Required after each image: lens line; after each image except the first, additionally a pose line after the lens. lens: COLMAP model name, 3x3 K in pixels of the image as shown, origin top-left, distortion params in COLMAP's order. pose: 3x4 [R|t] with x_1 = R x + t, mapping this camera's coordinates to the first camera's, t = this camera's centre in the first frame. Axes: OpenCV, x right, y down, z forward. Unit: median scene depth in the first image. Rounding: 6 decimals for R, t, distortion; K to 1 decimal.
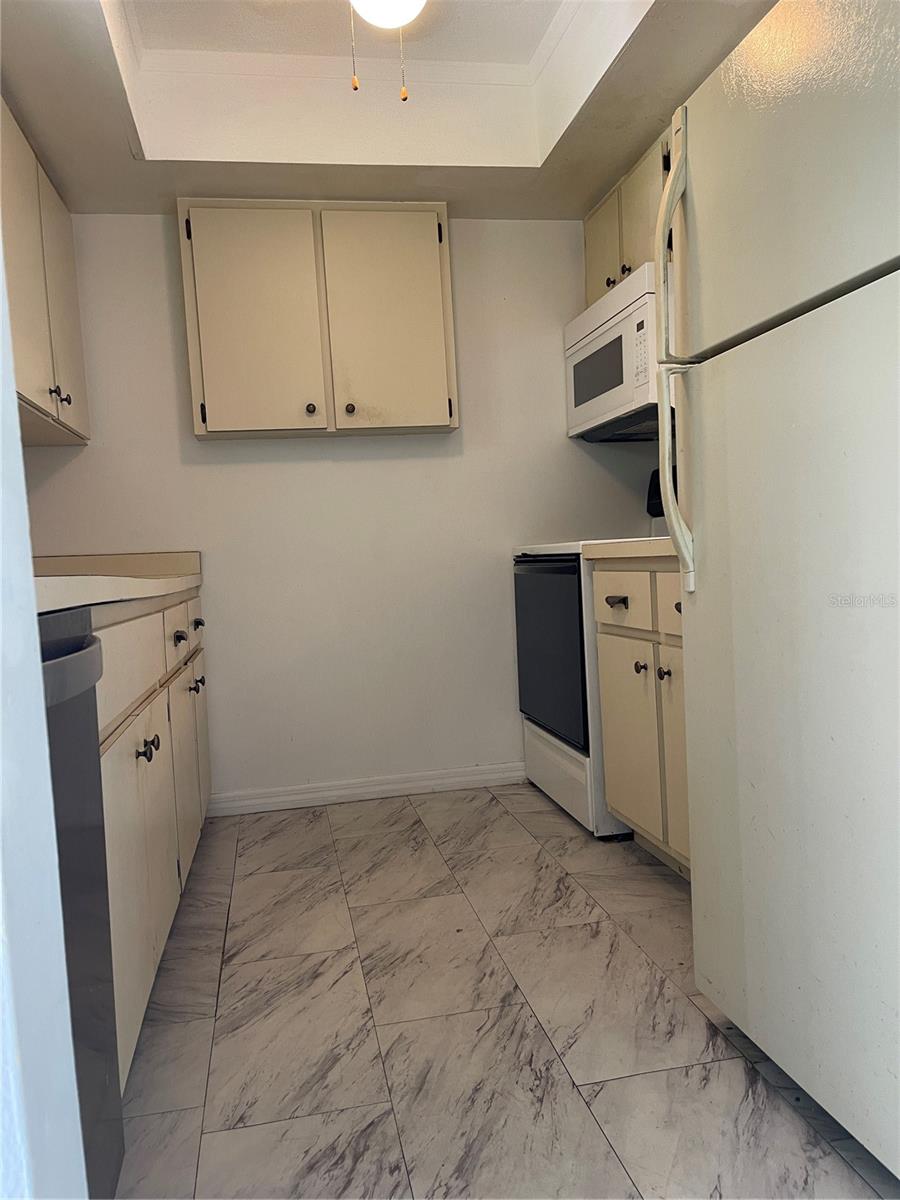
lens RADIAL K [[904.0, 0, 443.0], [0, 904.0, 604.6], [0, 0, 1]] dist [0.080339, -0.103002]
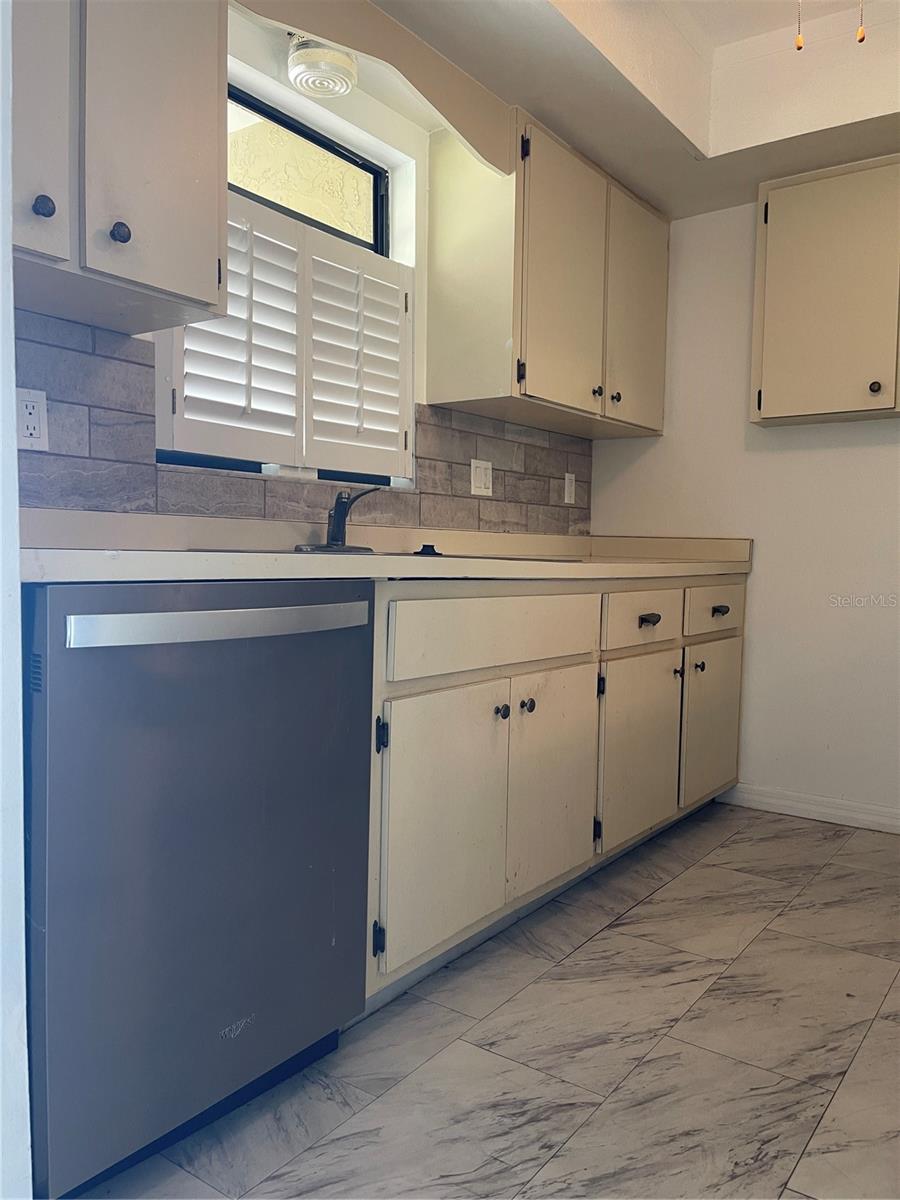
lens RADIAL K [[882.7, 0, 420.4], [0, 882.7, 596.7], [0, 0, 1]] dist [0.076774, -0.097341]
pose [[0.686780, 0.106062, -0.719085, 0.338840], [-0.094244, 0.993939, 0.056592, -0.029953], [0.720730, 0.028903, 0.692614, 0.119395]]
